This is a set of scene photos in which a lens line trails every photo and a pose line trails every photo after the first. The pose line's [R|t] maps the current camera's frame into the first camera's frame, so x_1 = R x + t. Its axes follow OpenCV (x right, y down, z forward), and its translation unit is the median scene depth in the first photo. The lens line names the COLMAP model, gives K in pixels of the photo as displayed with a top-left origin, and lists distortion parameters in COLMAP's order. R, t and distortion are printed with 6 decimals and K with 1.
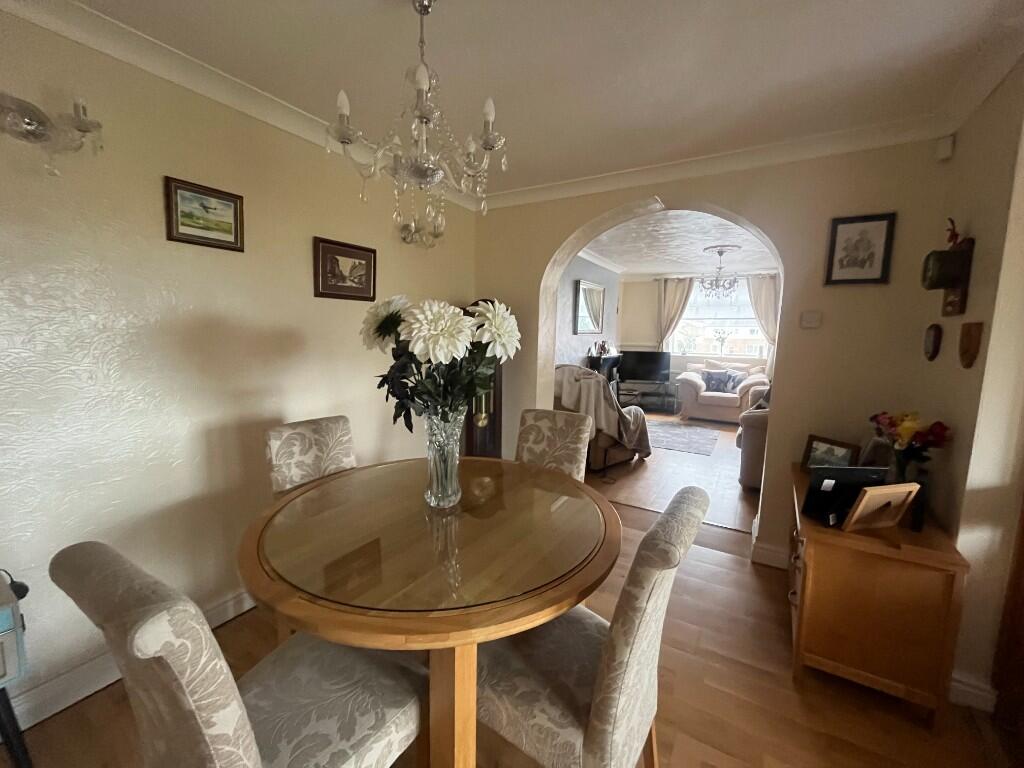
lens RADIAL K [[420.6, 0, 510.3], [0, 420.6, 382.6], [0, 0, 1]] dist [0.000317, 0.000008]
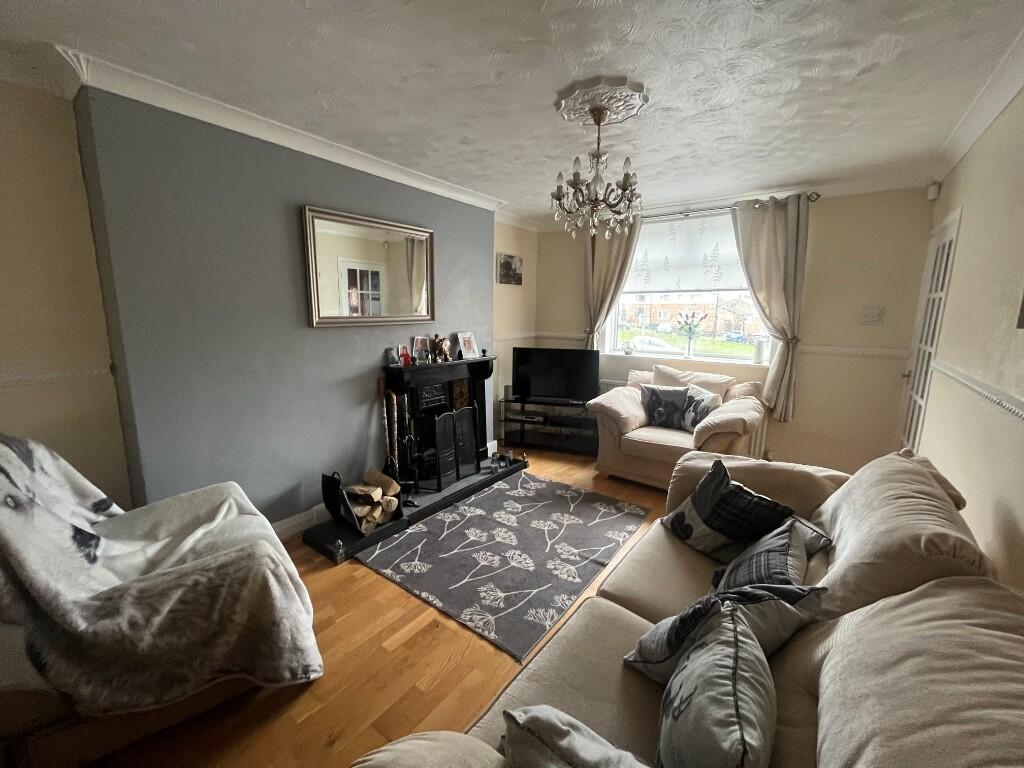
lens RADIAL K [[420.6, 0, 514.3], [0, 420.6, 382.4], [0, 0, 1]] dist [0.000317, 0.000008]
pose [[0.995109, 0.010714, -0.098200, 0.339591], [-0.005989, 0.998816, 0.048282, -0.058782], [0.098601, -0.047457, 0.993995, 0.436883]]
